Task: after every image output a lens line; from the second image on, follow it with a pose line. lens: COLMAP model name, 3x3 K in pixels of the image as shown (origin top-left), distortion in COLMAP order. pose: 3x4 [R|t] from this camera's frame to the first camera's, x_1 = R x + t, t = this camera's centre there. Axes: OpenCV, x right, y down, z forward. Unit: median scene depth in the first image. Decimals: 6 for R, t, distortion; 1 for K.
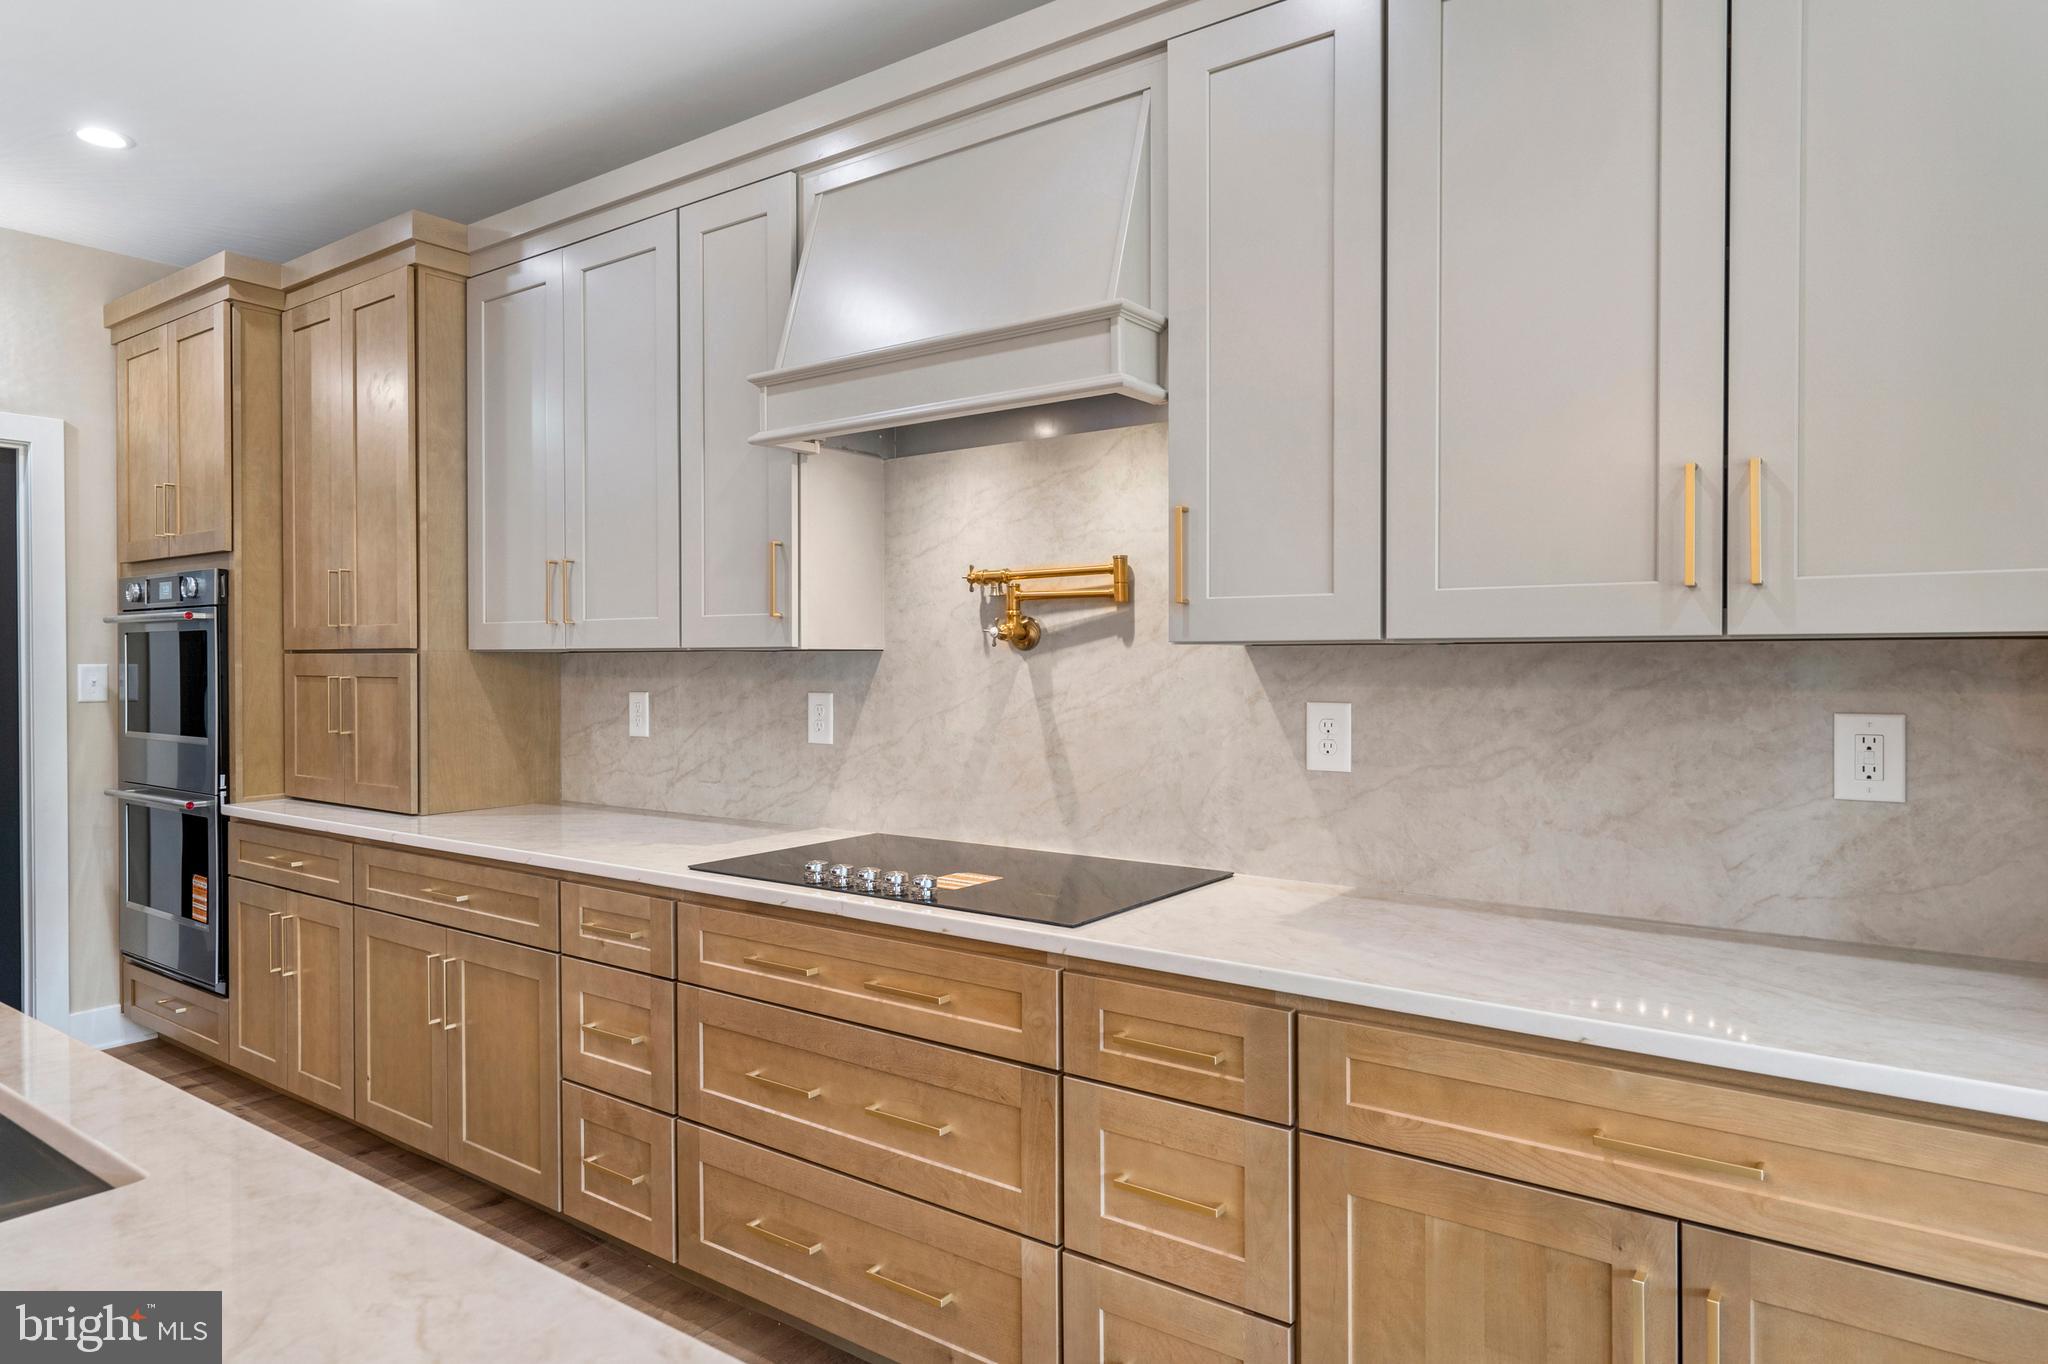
lens RADIAL K [[1215.7, 0, 997.8], [0, 1215.7, 667.8], [0, 0, 1]] dist [0.005288, 0.000732]
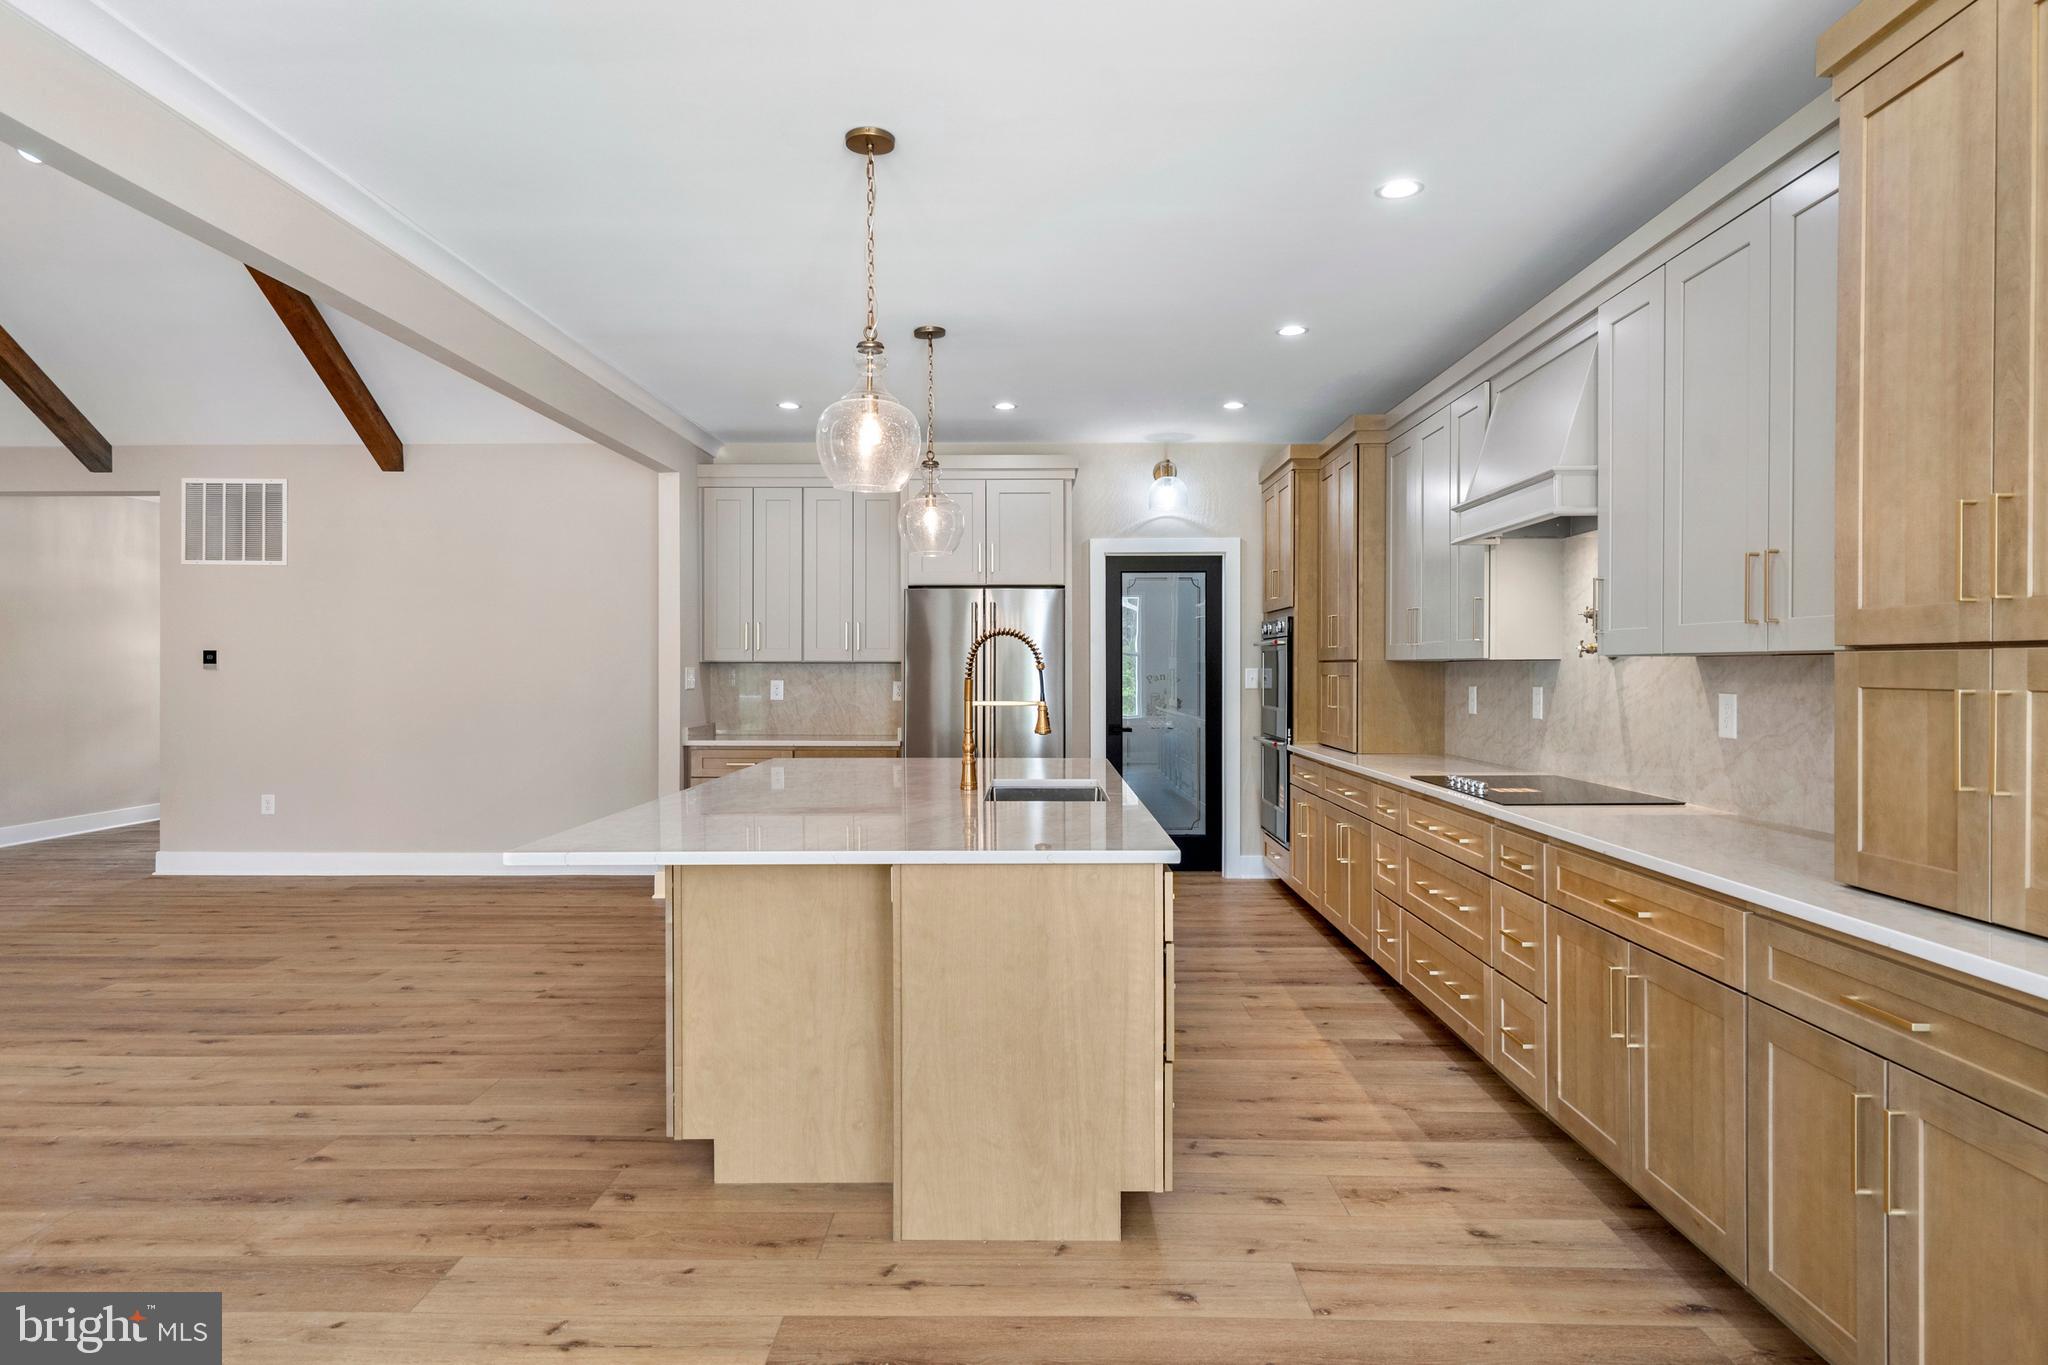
lens RADIAL K [[1229.5, 0, 973.3], [0, 1229.5, 680.5], [0, 0, 1]] dist [0.002630, 0.001617]
pose [[0.543303, 0.010754, -0.839468, 0.864934], [-0.007298, 0.999941, 0.008087, 0.005149], [0.839505, 0.001733, 0.543349, -0.529774]]
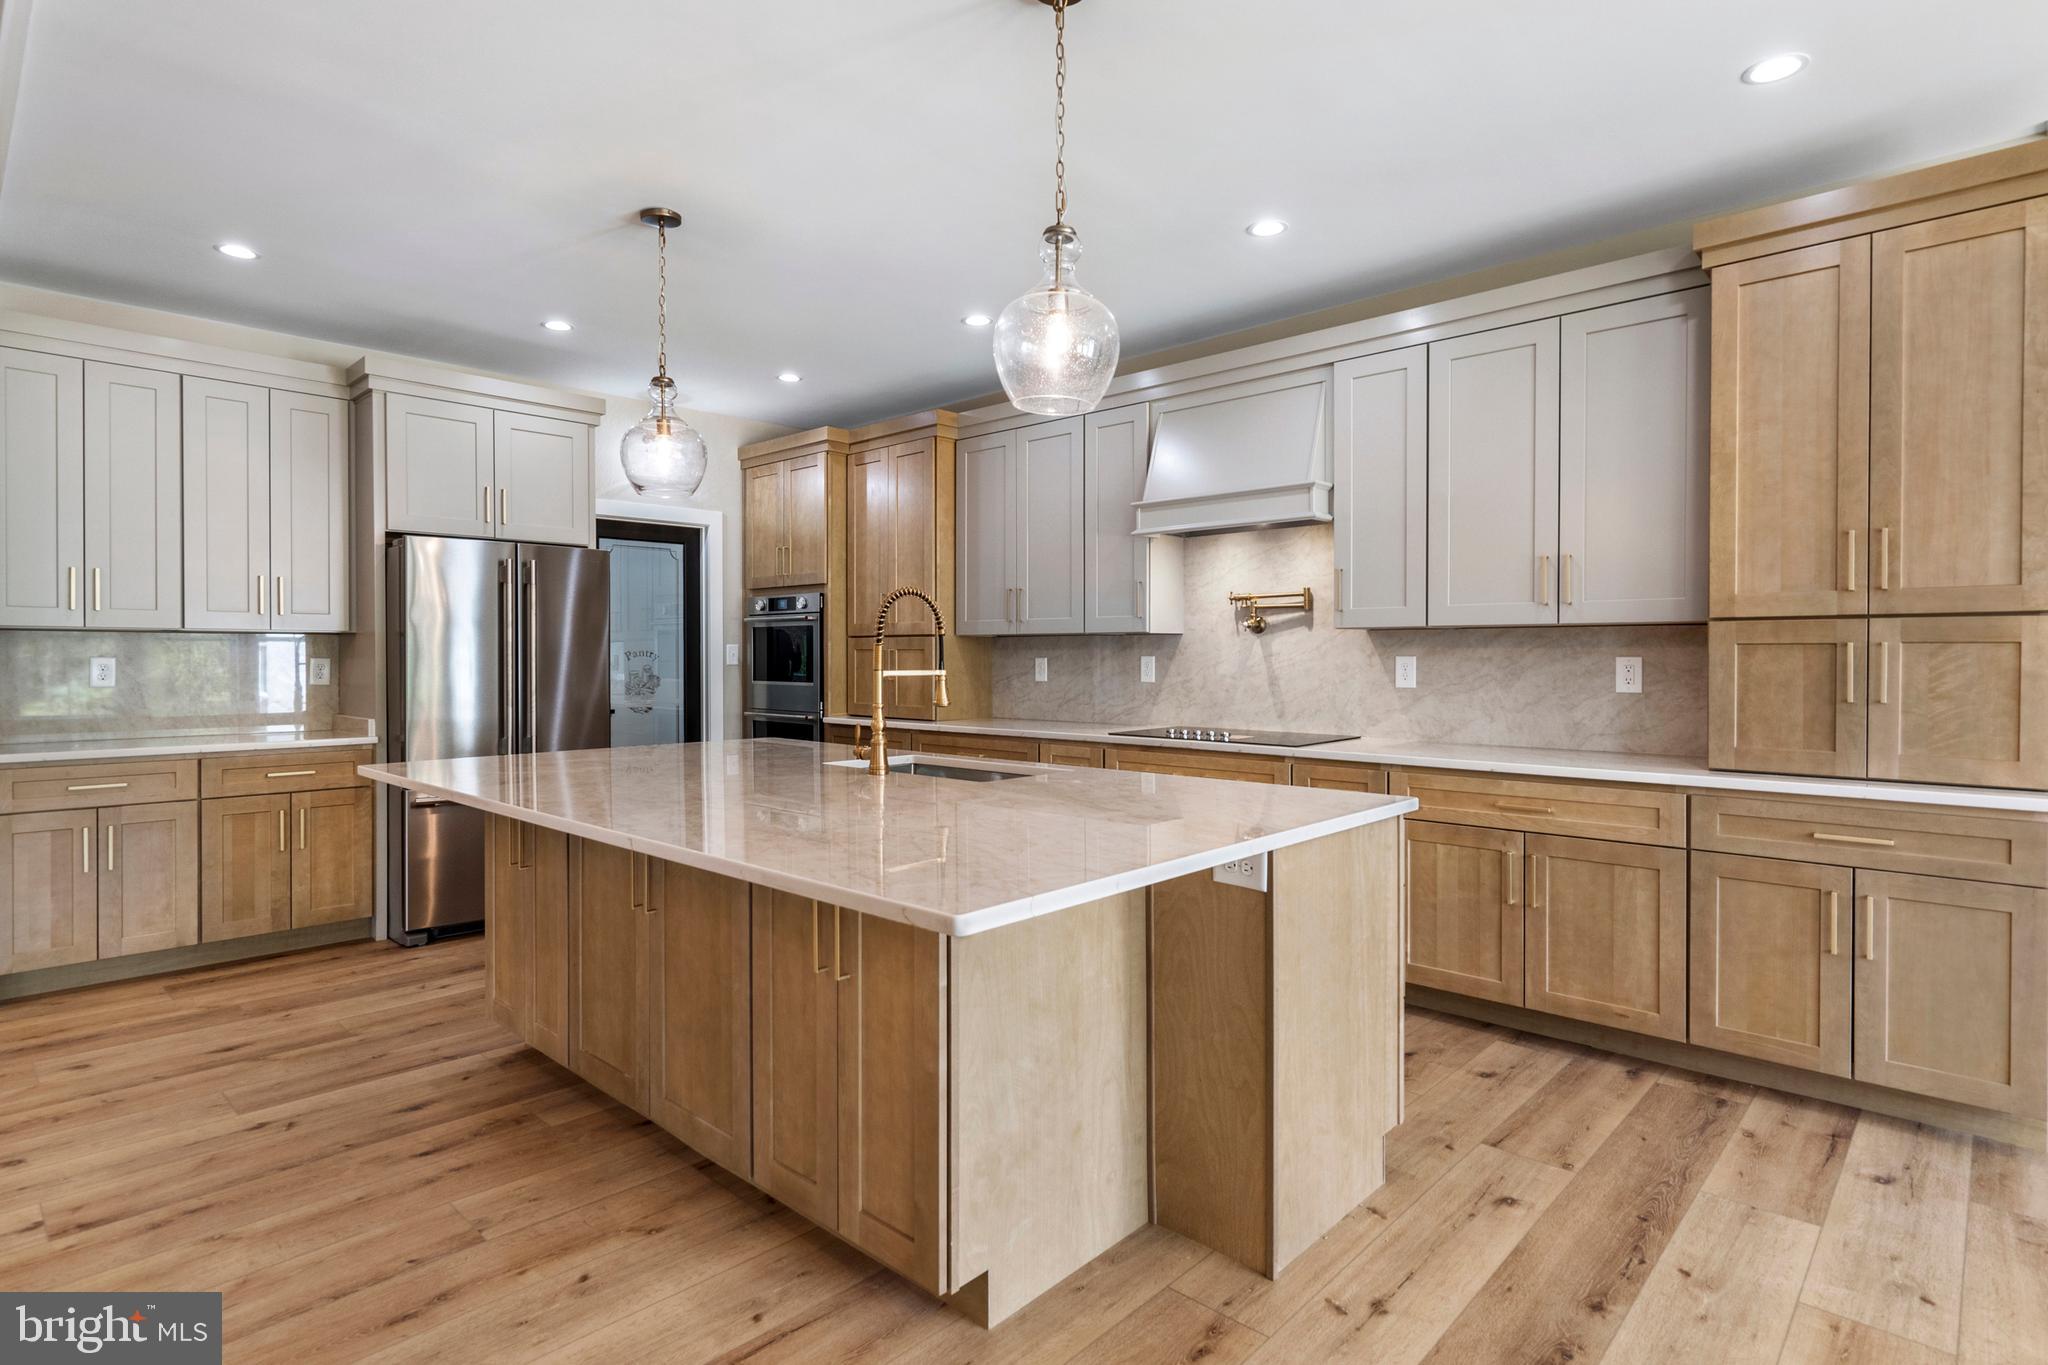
lens RADIAL K [[1095.4, 0, 1026.6], [0, 1095.4, 672.2], [0, 0, 1]] dist [-0.003458, 0.001222]
pose [[0.991552, 0.003855, -0.129649, -0.119013], [-0.002818, 0.999963, 0.008181, 0.035115], [0.129676, -0.007747, 0.991526, -0.838764]]
